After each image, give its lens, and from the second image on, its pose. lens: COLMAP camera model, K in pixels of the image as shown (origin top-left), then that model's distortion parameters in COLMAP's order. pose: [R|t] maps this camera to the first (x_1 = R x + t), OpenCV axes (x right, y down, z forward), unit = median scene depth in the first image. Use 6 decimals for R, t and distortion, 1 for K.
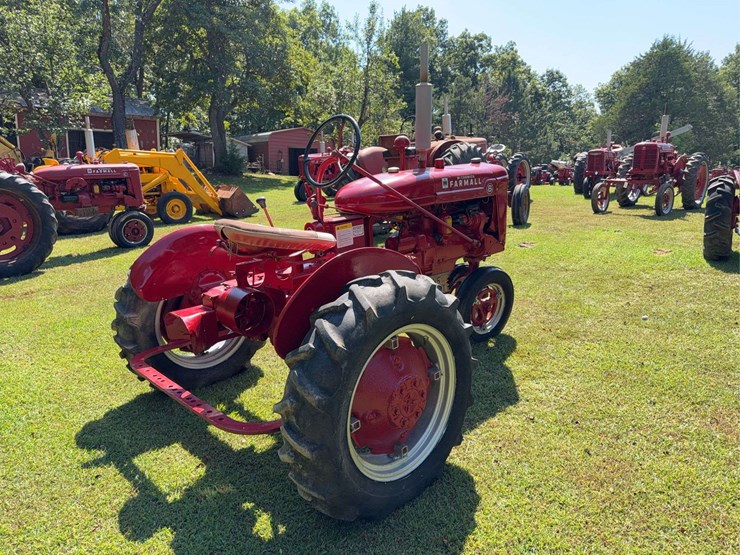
lens RADIAL K [[529.6, 0, 370.0], [0, 529.6, 277.5], [0, 0, 1]] dist [0.068023, -0.095410]
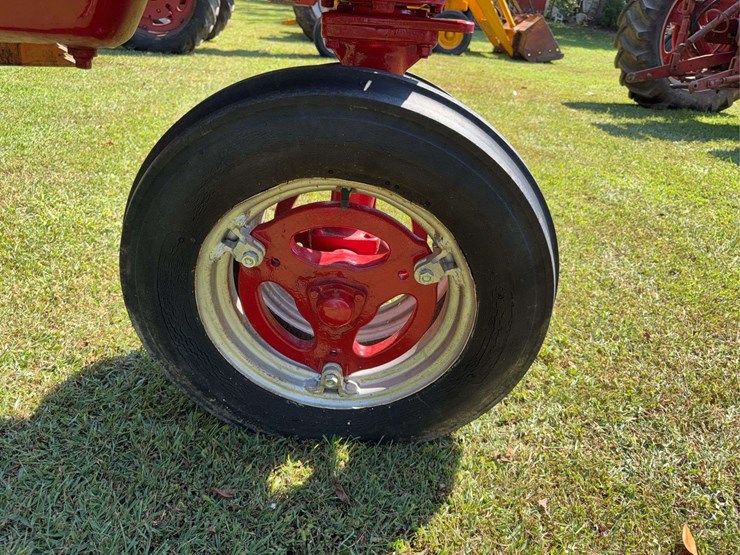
lens RADIAL K [[535.1, 0, 374.6], [0, 535.1, 273.0], [0, 0, 1]] dist [0.028297, -0.050281]
pose [[0.735806, 0.371358, -0.566288, 0.334037], [-0.248008, 0.925906, 0.284937, -0.011214], [0.630144, -0.069215, 0.773388, 0.847217]]
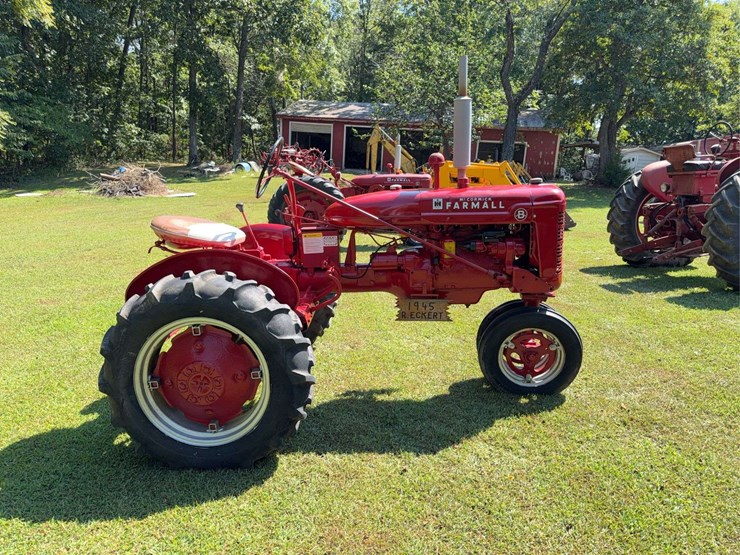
lens RADIAL K [[529.6, 0, 370.0], [0, 529.6, 277.5], [0, 0, 1]] dist [0.068023, -0.095410]
pose [[0.710273, 0.161624, -0.685120, 0.588670], [-0.173307, 0.983476, 0.052339, -0.064202], [0.682259, 0.081561, 0.726547, 0.204267]]
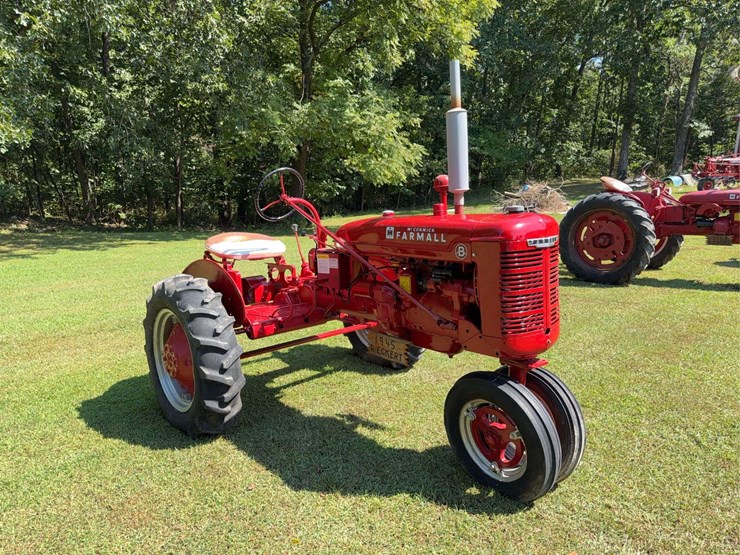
lens RADIAL K [[529.6, 0, 370.0], [0, 529.6, 277.5], [0, 0, 1]] dist [0.068023, -0.095410]
pose [[-0.041107, 0.185703, -0.981746, 0.808593], [-0.204550, 0.960201, 0.190193, -0.216081], [0.977993, 0.208634, -0.001485, 0.806874]]
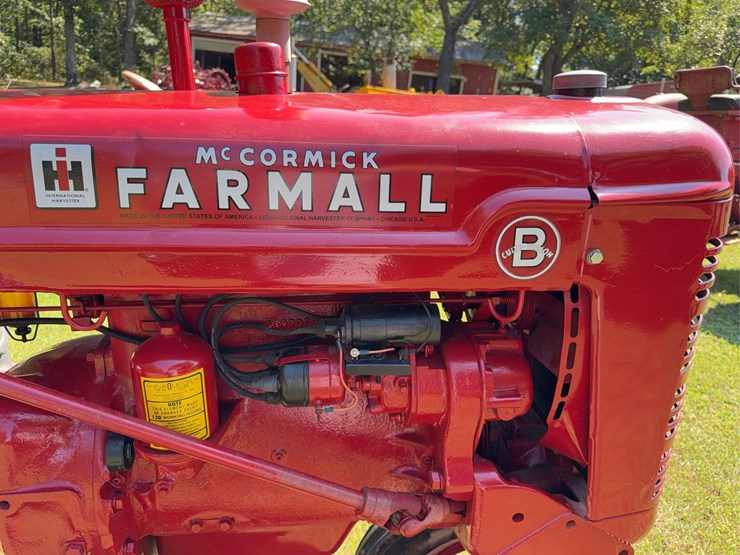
lens RADIAL K [[535.1, 0, 374.6], [0, 535.1, 273.0], [0, 0, 1]] dist [0.028297, -0.050281]
pose [[0.793305, 0.234395, -0.561895, 0.254223], [-0.195890, 0.972110, 0.128951, -0.154372], [0.576449, 0.007772, 0.817096, 0.756674]]
